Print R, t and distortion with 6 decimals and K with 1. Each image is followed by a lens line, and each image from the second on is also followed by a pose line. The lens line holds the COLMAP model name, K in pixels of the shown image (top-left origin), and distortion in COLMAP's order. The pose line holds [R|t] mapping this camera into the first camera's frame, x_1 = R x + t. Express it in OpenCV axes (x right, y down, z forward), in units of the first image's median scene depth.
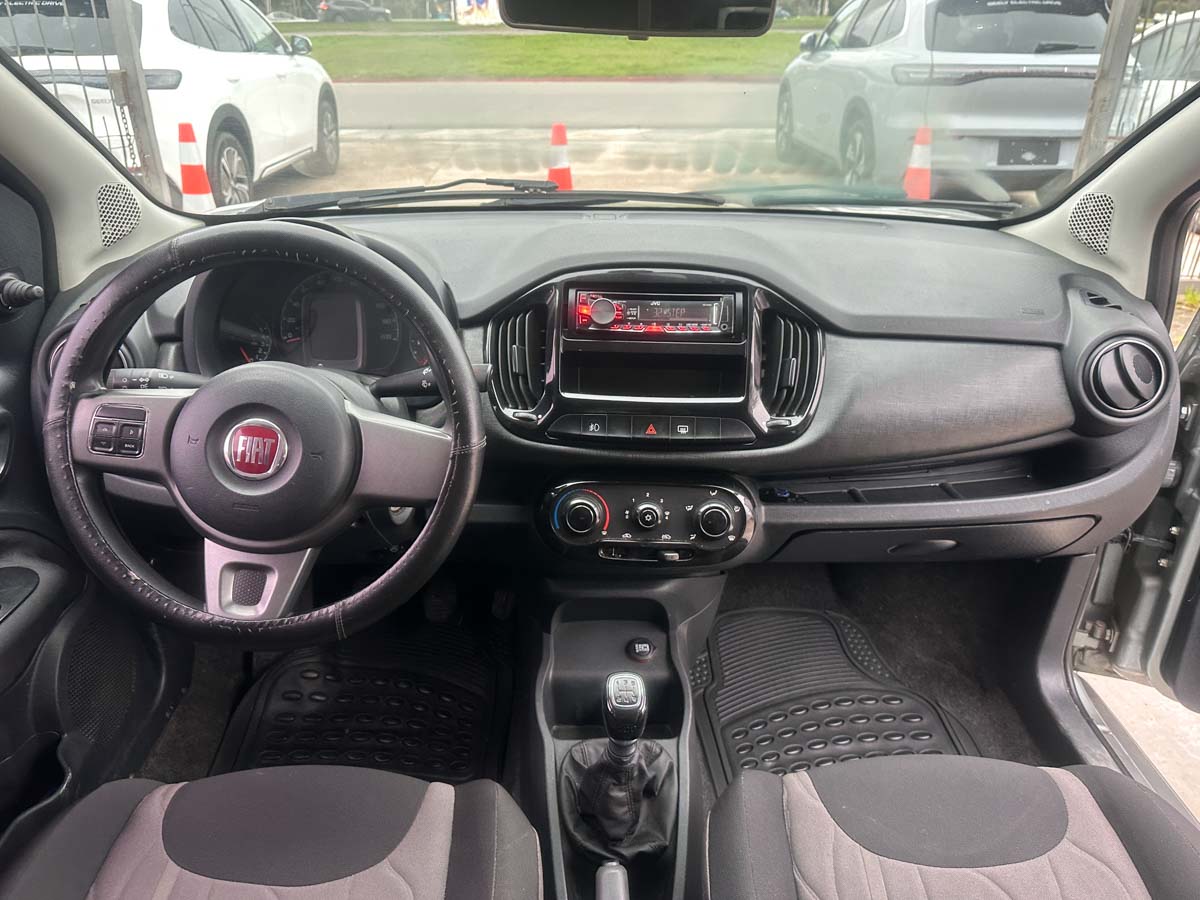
lens RADIAL K [[880.4, 0, 600.0], [0, 880.4, 450.0], [0, 0, 1]] dist [0.021004, -0.041102]
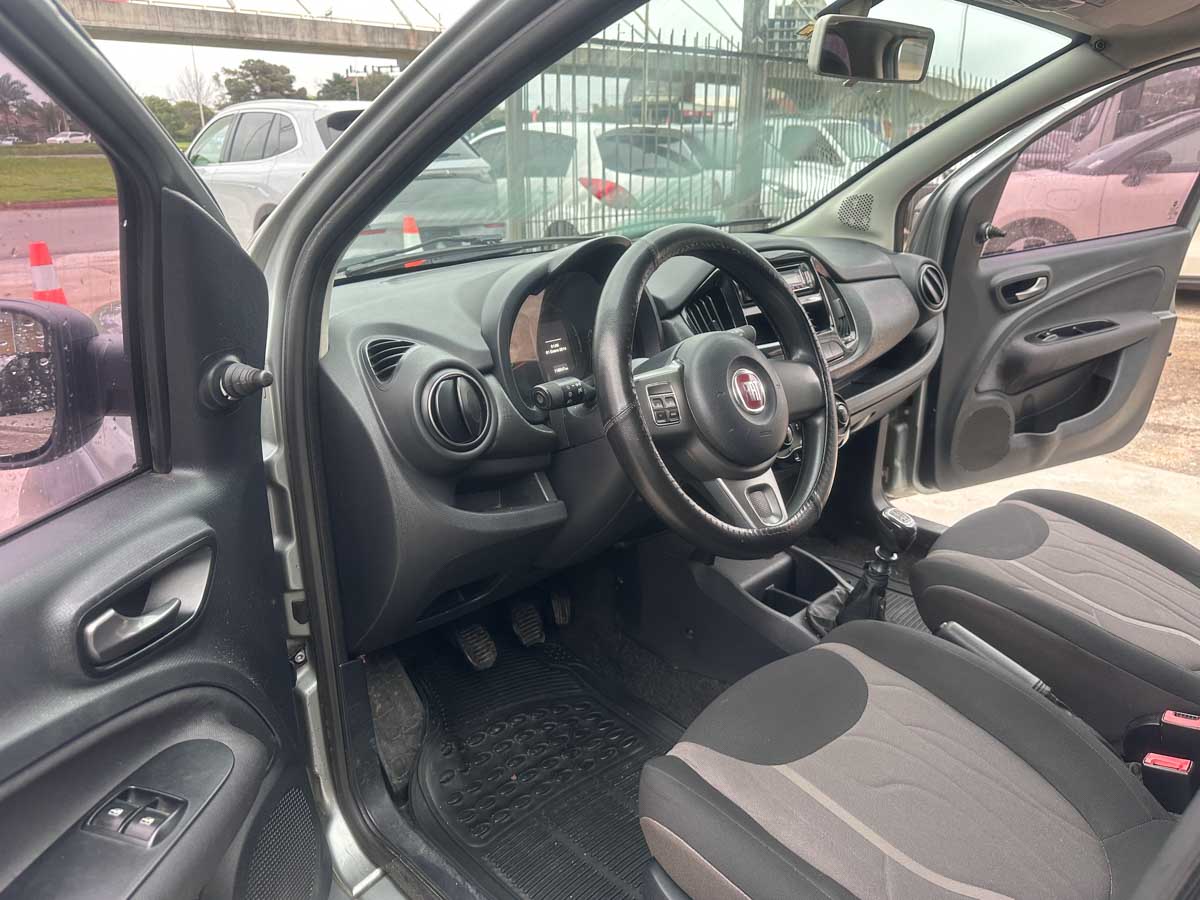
lens RADIAL K [[891.4, 0, 600.0], [0, 891.4, 450.0], [0, 0, 1]] dist [0.050839, -0.003756]
pose [[0.709516, -0.244870, 0.660776, -1.128847], [0.329864, 0.944019, -0.004361, 0.011886], [-0.622717, 0.221060, 0.750570, 0.153654]]
